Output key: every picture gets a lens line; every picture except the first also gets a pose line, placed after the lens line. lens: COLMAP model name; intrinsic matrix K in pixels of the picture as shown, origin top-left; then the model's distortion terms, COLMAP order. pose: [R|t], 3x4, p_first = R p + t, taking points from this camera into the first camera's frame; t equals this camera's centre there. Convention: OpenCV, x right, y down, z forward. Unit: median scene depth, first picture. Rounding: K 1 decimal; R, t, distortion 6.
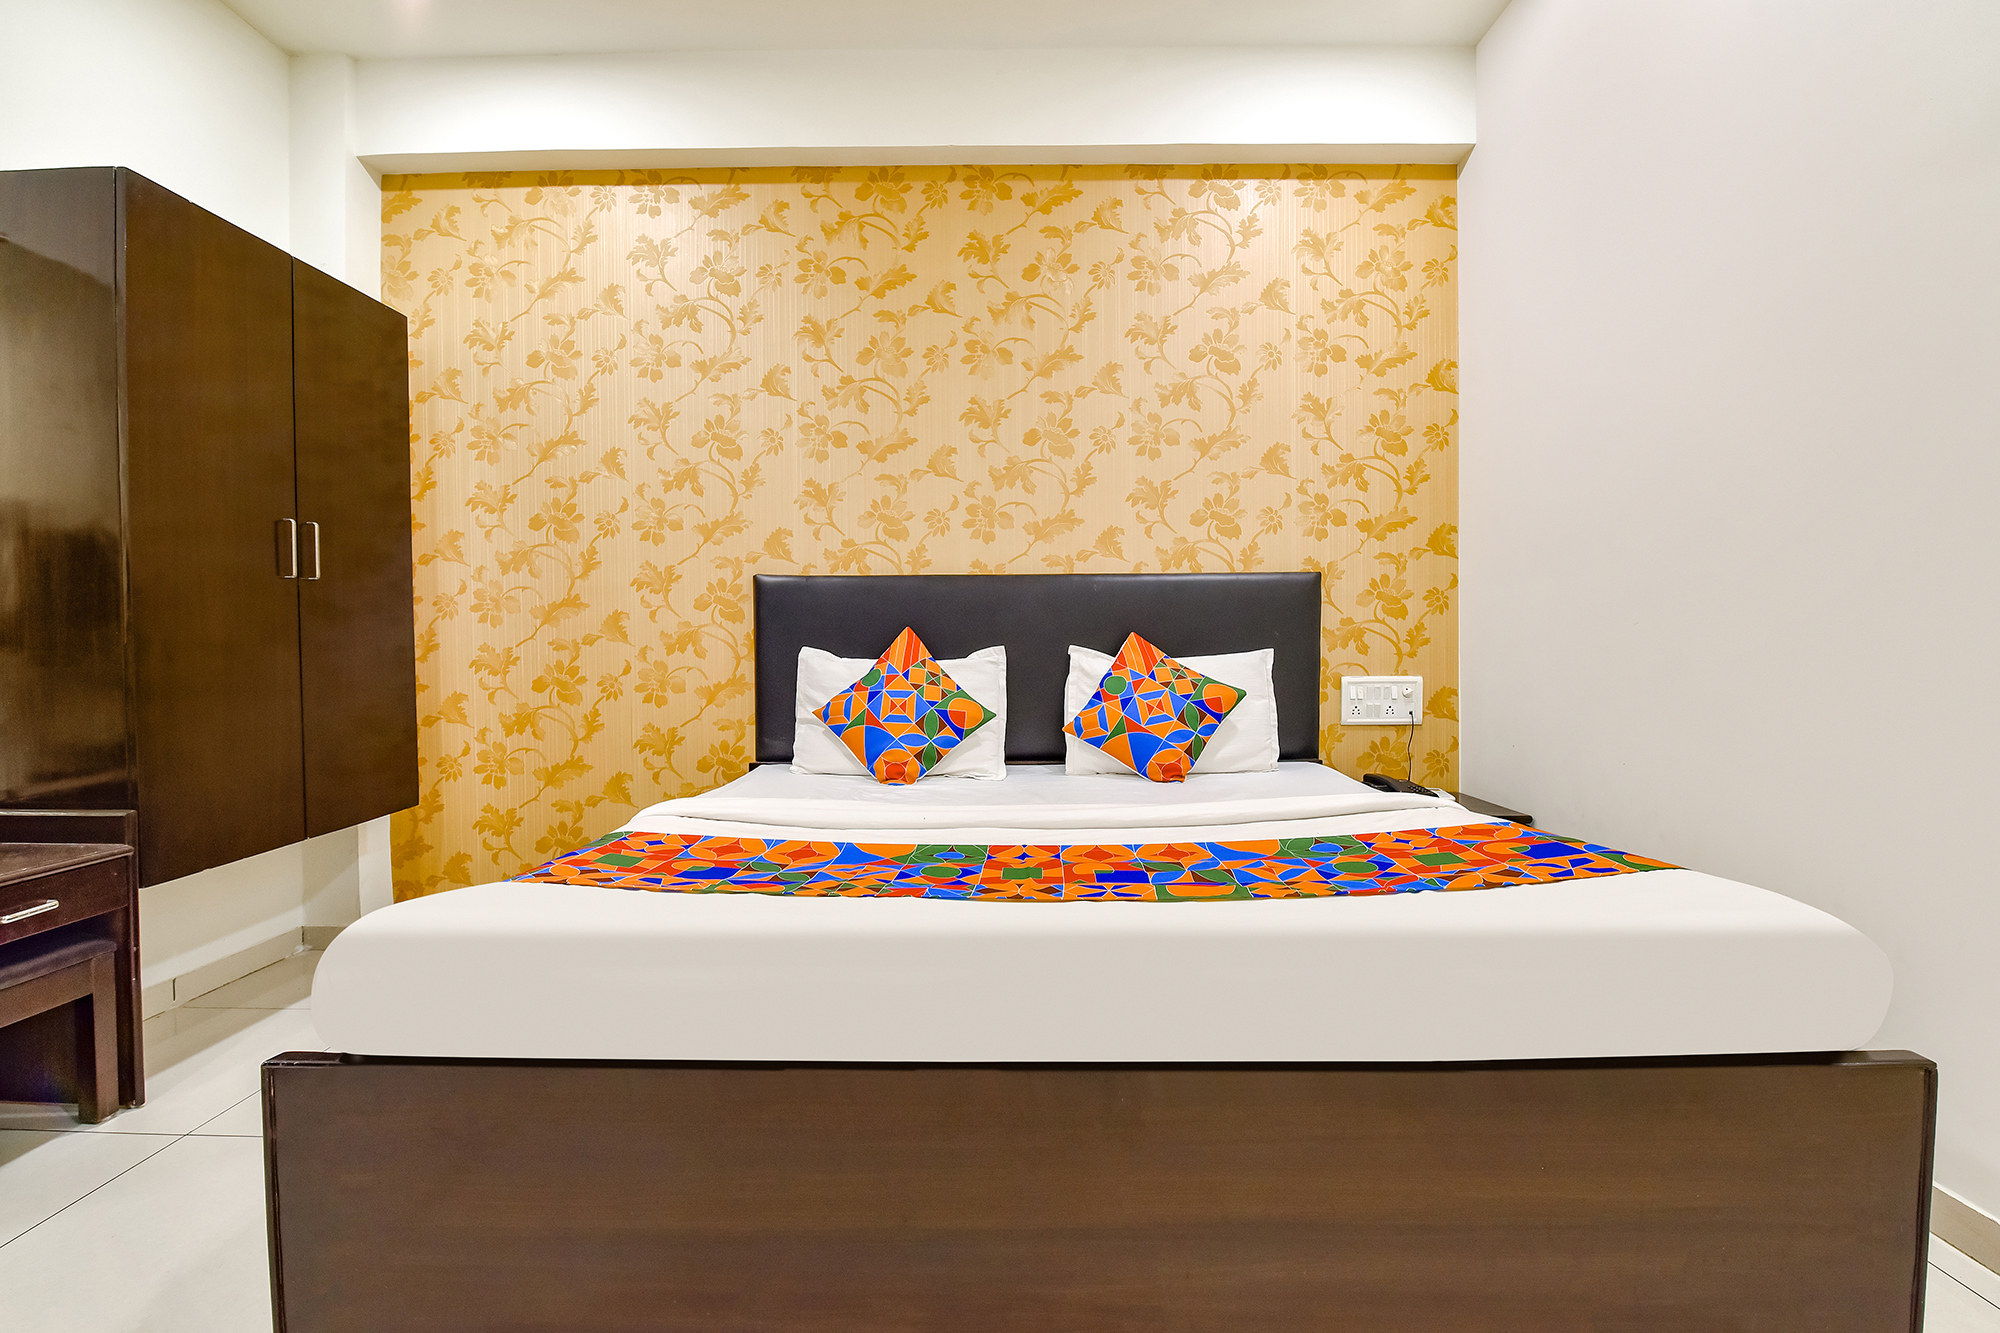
lens RADIAL K [[856.0, 0, 1004.3], [0, 856.0, 659.0], [0, 0, 1]] dist [-0.016110, -0.003380]
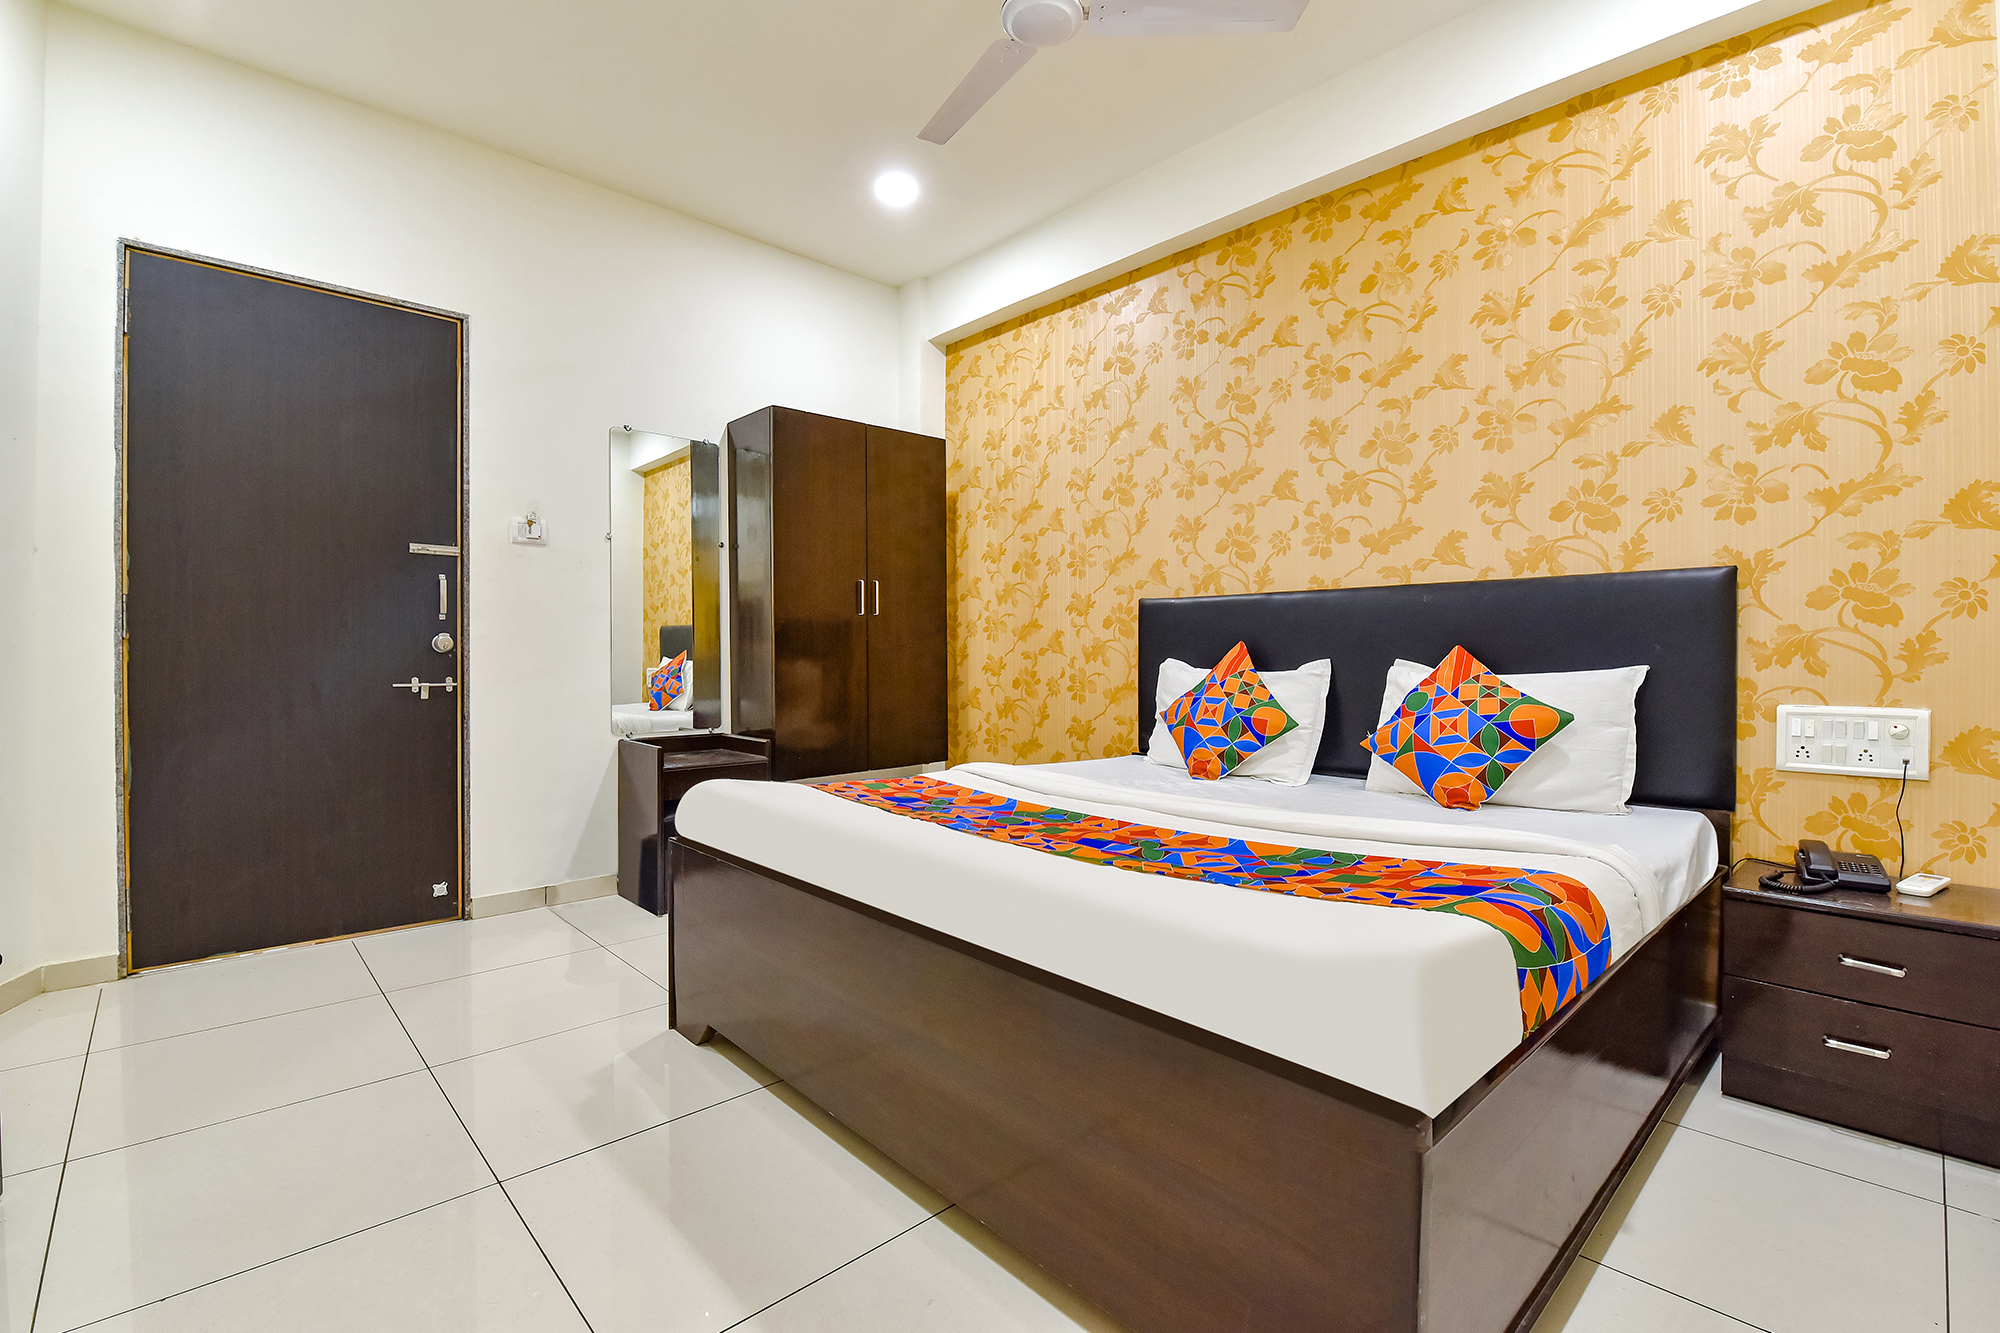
lens RADIAL K [[880.6, 0, 1003.5], [0, 880.6, 658.6], [0, 0, 1]] dist [-0.020656, -0.005038]
pose [[0.683841, 0.008927, -0.729576, 0.489903], [-0.018427, 0.999818, -0.005038, -0.003355], [0.729398, 0.016889, 0.683881, -0.000756]]
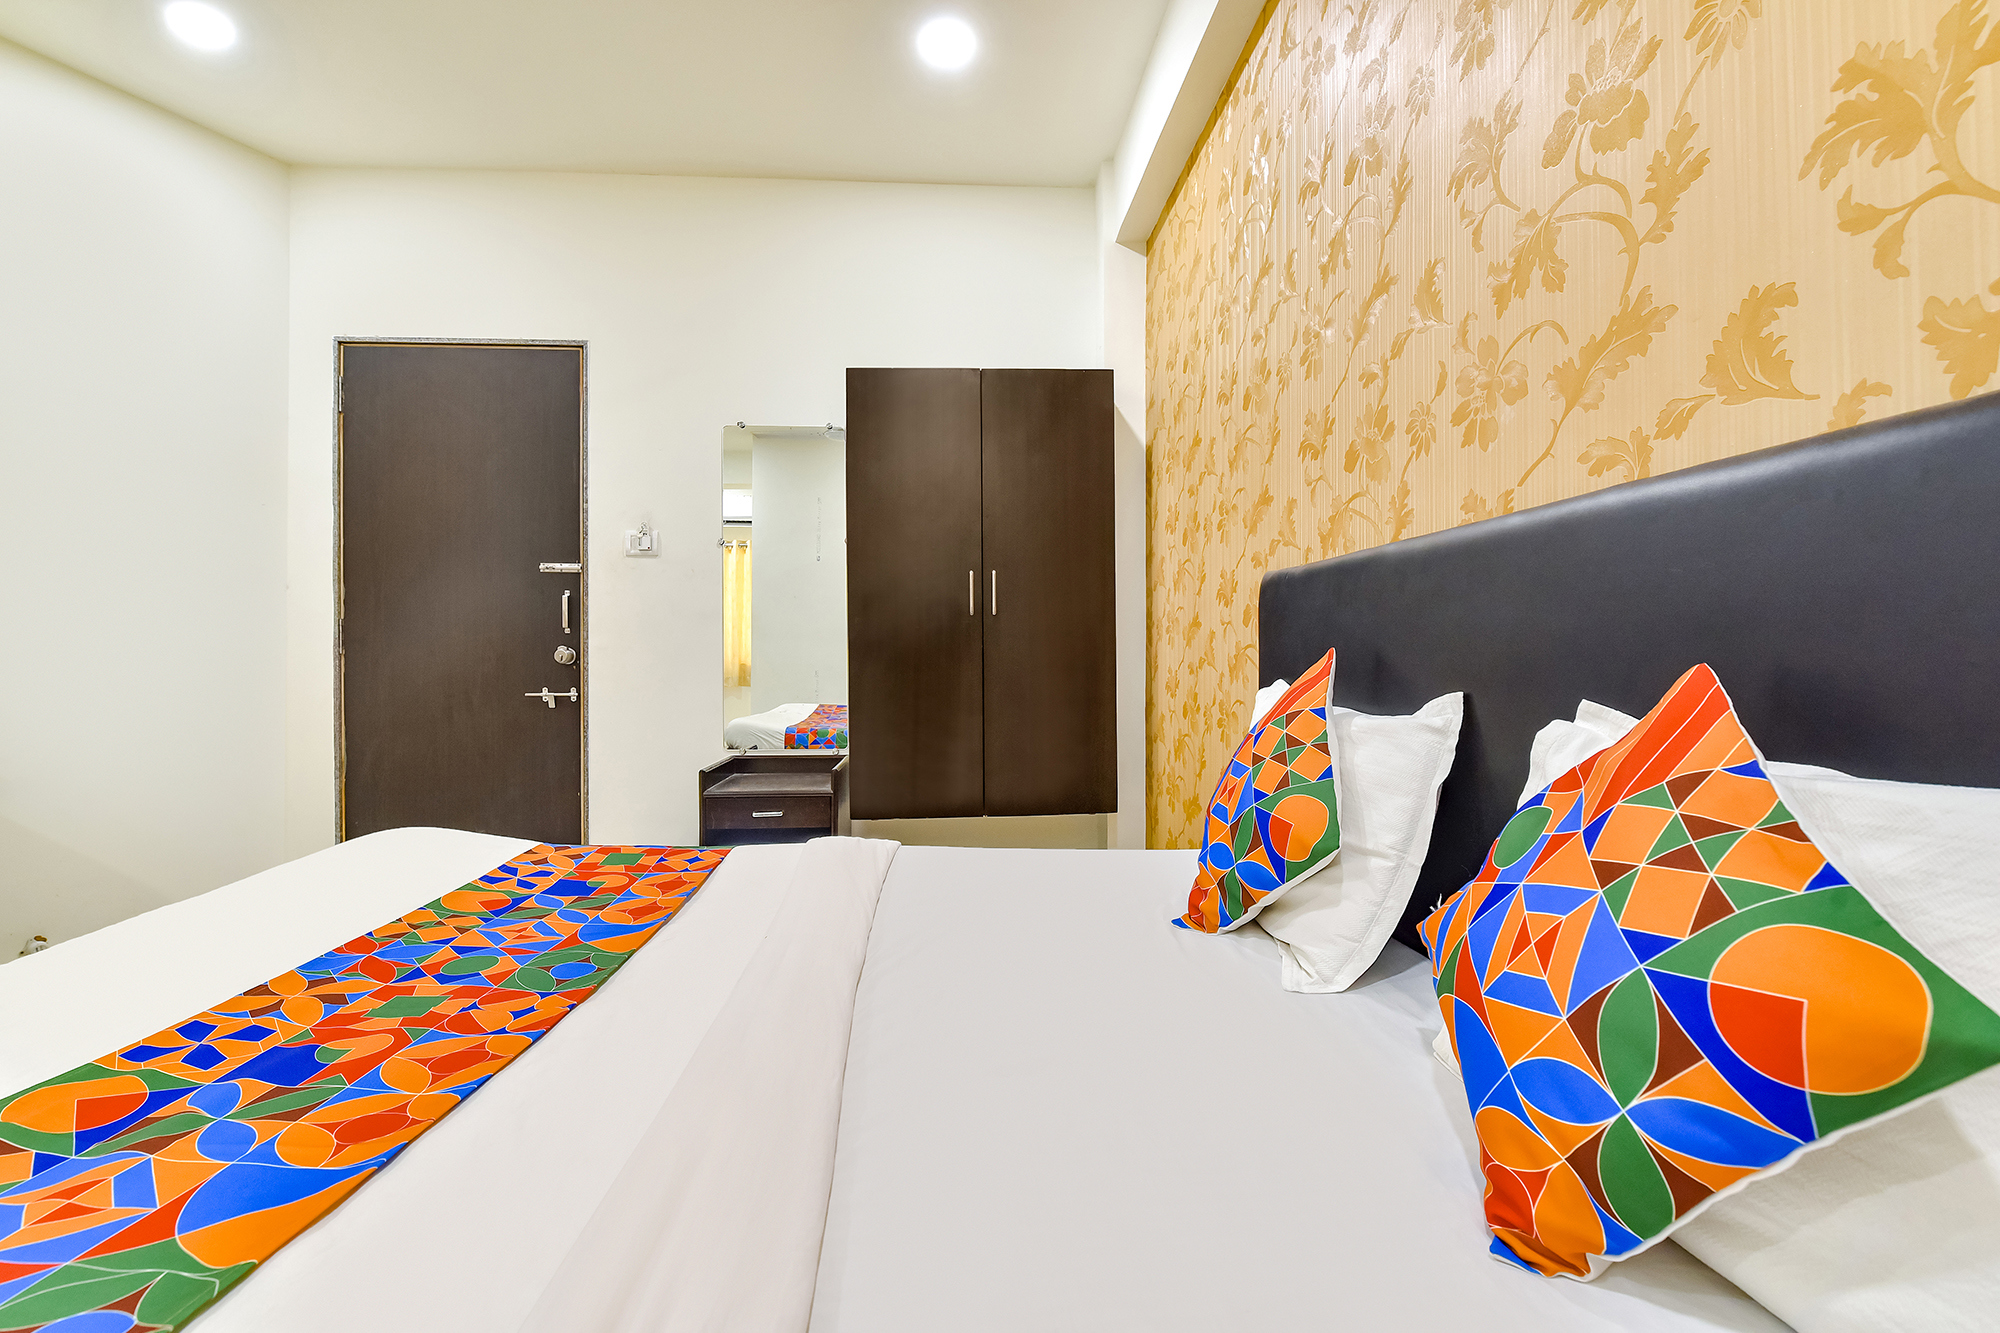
lens RADIAL K [[880.6, 0, 997.1], [0, 880.6, 657.9], [0, 0, 1]] dist [-0.020656, -0.005038]
pose [[0.053491, 0.007691, -0.998539, 0.403294], [-0.018280, 0.999810, 0.006721, -0.030141], [0.998401, 0.017894, 0.053622, 0.740387]]
